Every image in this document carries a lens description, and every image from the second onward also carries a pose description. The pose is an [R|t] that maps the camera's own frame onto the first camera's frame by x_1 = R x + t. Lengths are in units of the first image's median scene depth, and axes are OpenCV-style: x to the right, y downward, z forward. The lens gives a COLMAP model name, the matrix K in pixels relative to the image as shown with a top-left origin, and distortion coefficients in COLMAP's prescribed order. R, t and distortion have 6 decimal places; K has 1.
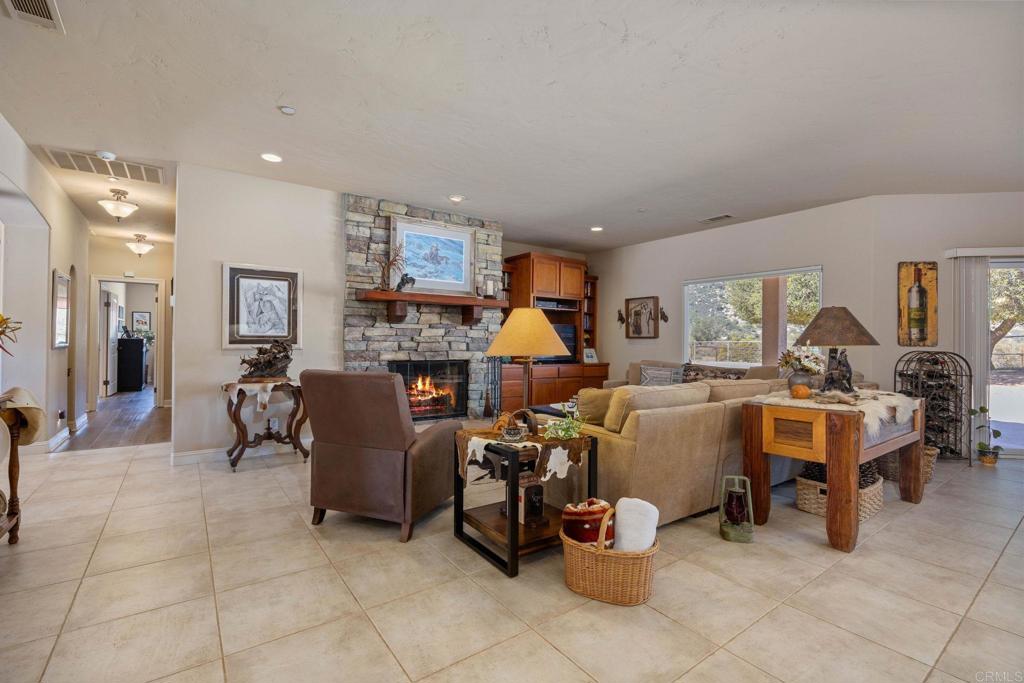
lens RADIAL K [[457.5, 0, 514.1], [0, 457.5, 337.7], [0, 0, 1]] dist [-0.005805, -0.000554]
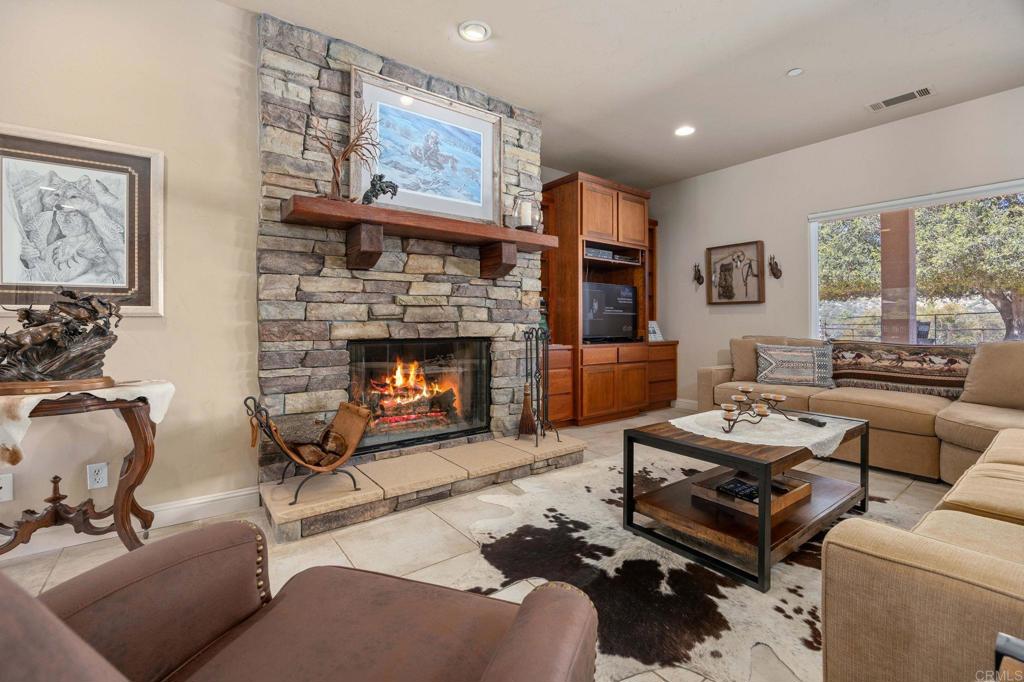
lens RADIAL K [[443.2, 0, 512.5], [0, 443.2, 318.7], [0, 0, 1]] dist [-0.013764, -0.000046]
pose [[0.999681, -0.011006, 0.022731, -0.089686], [0.011075, 0.999934, -0.002908, 0.028283], [-0.022697, 0.003158, 0.999737, 0.452072]]
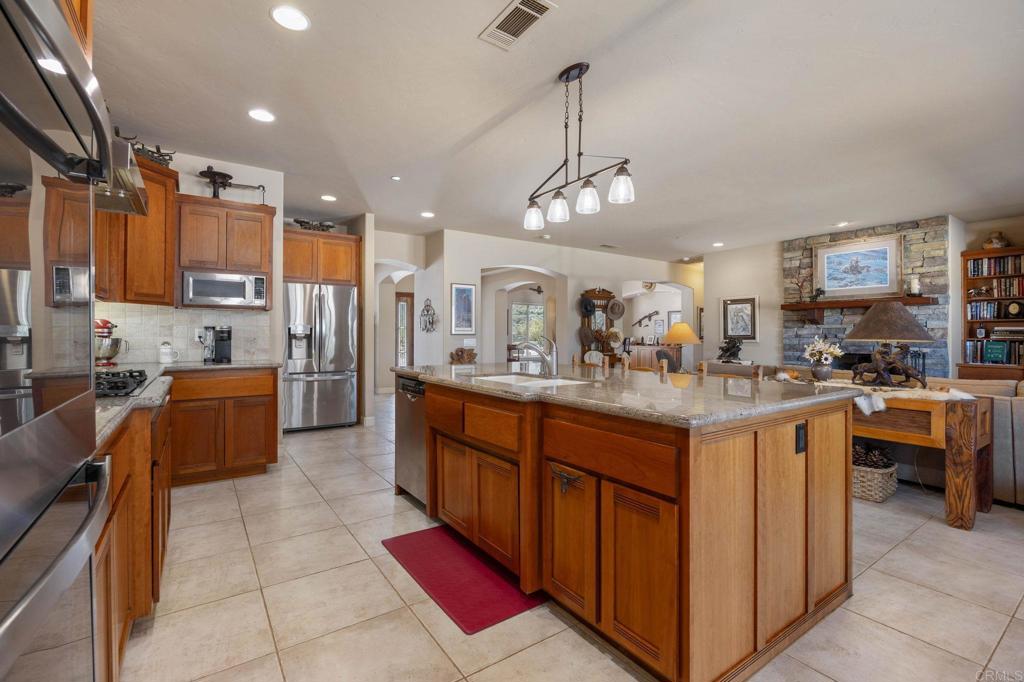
lens RADIAL K [[457.5, 0, 514.1], [0, 457.5, 337.2], [0, 0, 1]] dist [-0.005805, -0.000554]
pose [[-0.015519, -0.007297, -0.999853, 1.051340], [0.004646, 0.999962, -0.007370, 0.010738], [0.999869, -0.004760, -0.015484, 0.111608]]
